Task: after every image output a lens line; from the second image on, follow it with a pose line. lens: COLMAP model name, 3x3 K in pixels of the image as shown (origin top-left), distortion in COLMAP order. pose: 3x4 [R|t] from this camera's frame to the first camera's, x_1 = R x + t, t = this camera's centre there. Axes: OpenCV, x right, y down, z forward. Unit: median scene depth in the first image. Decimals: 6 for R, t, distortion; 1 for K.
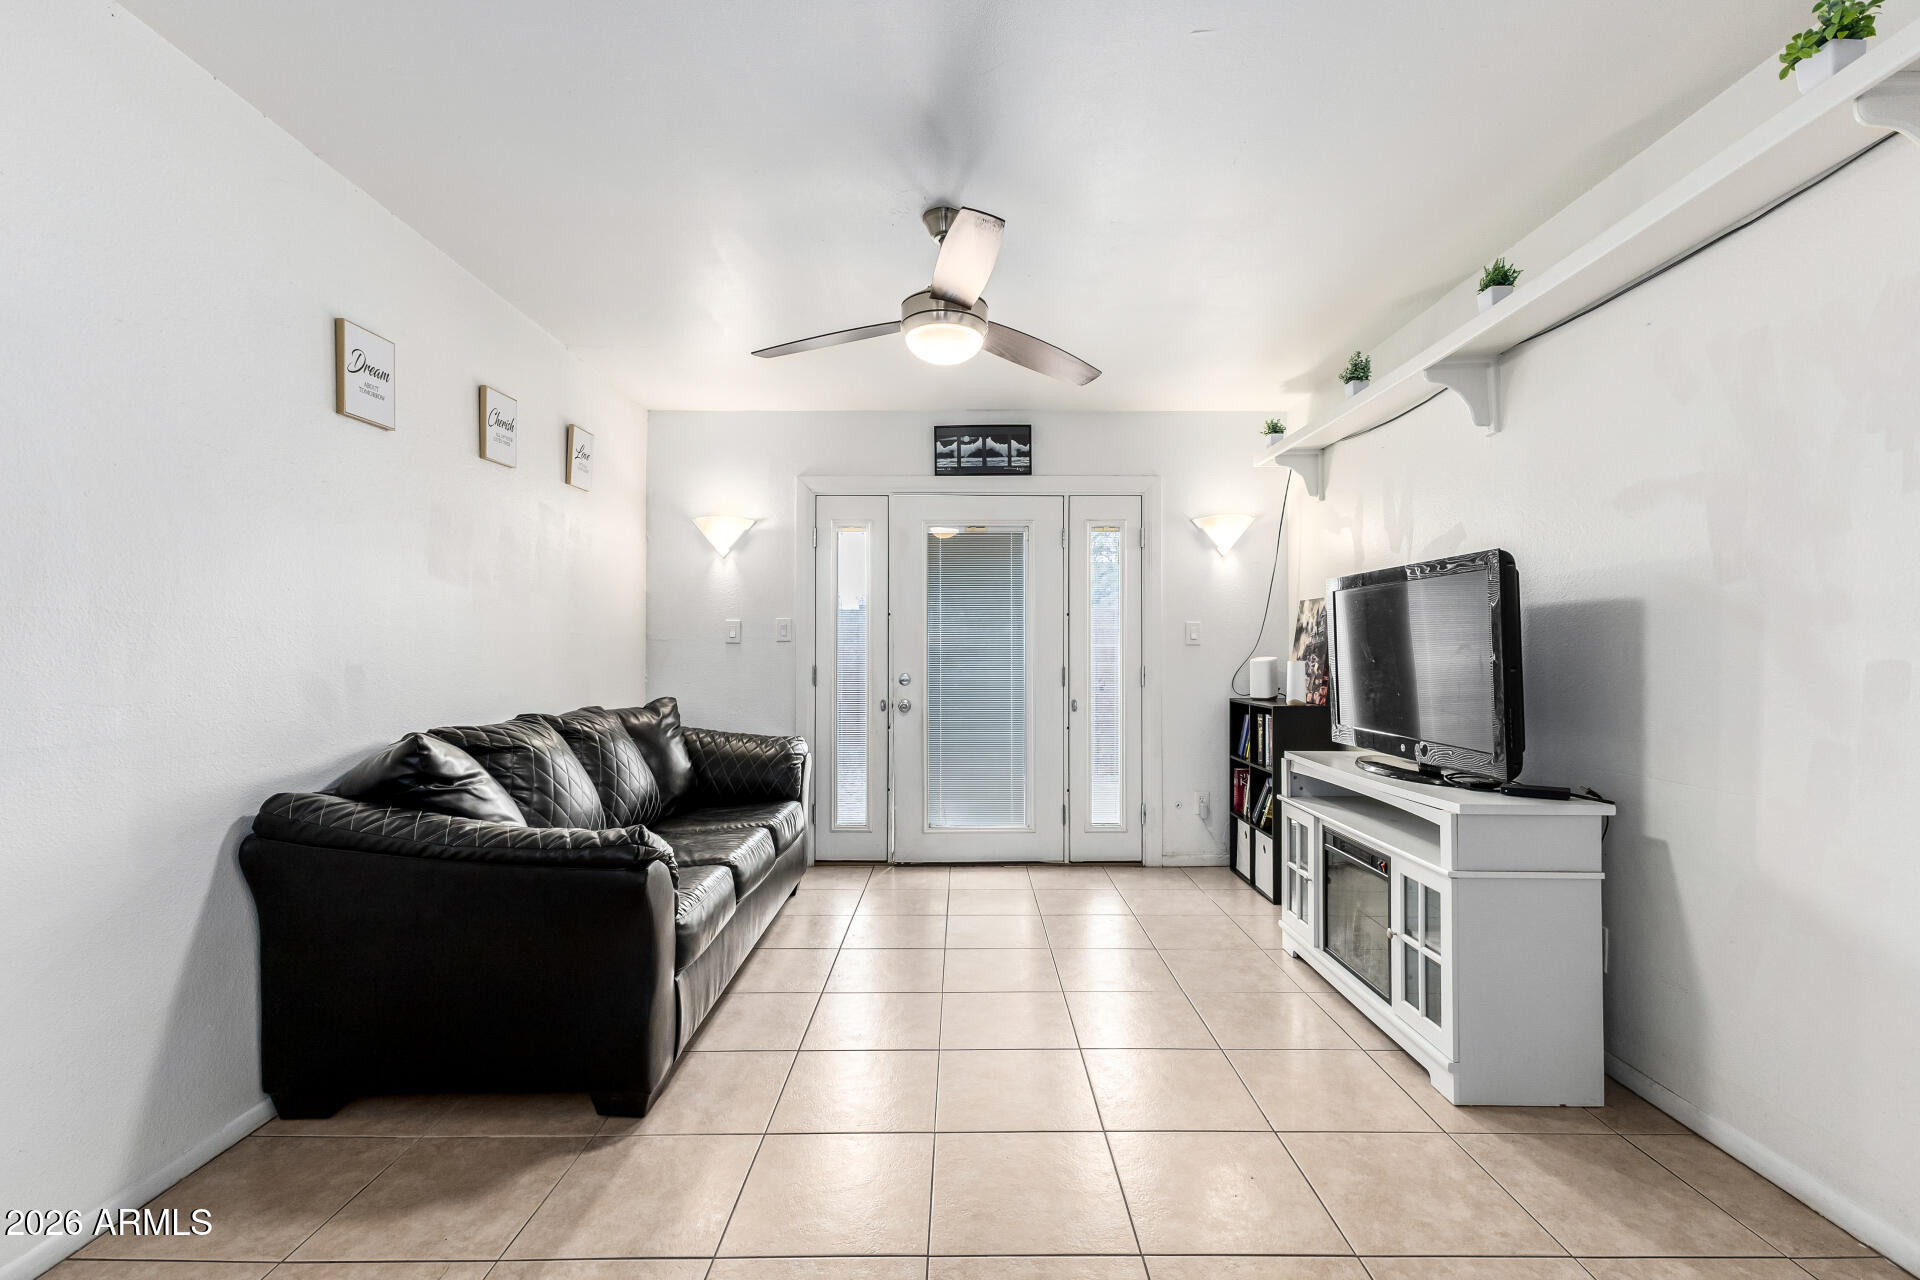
lens RADIAL K [[841.1, 0, 956.7], [0, 841.1, 650.5], [0, 0, 1]] dist [0.010697, -0.000584]
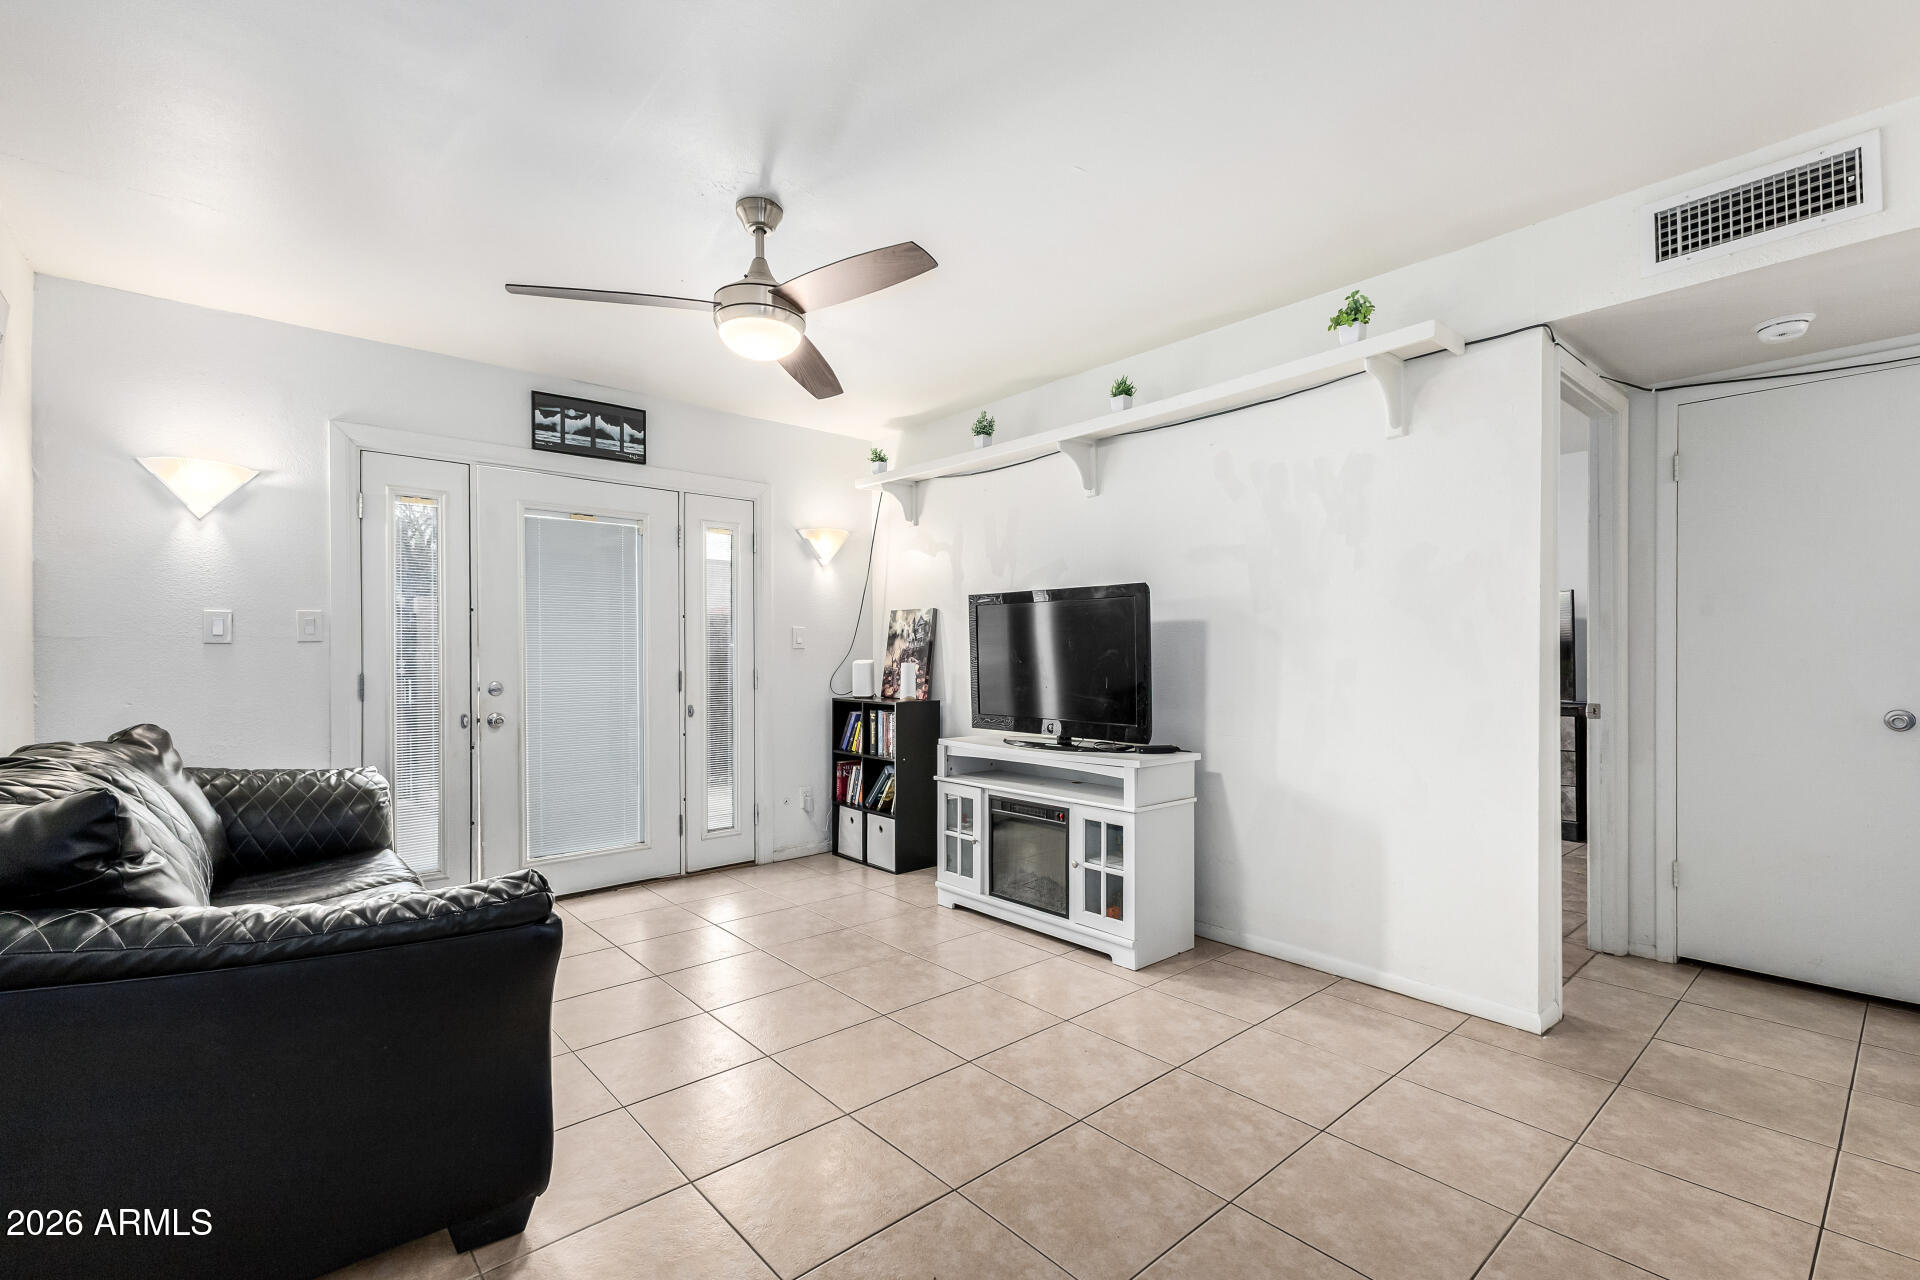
lens RADIAL K [[862.0, 0, 966.1], [0, 862.0, 670.4], [0, 0, 1]] dist [0.002786, -0.000005]
pose [[0.747346, -0.012738, 0.664312, -0.291898], [0.001128, 0.999839, 0.017904, 0.001358], [-0.664434, -0.012631, 0.747241, 0.052778]]
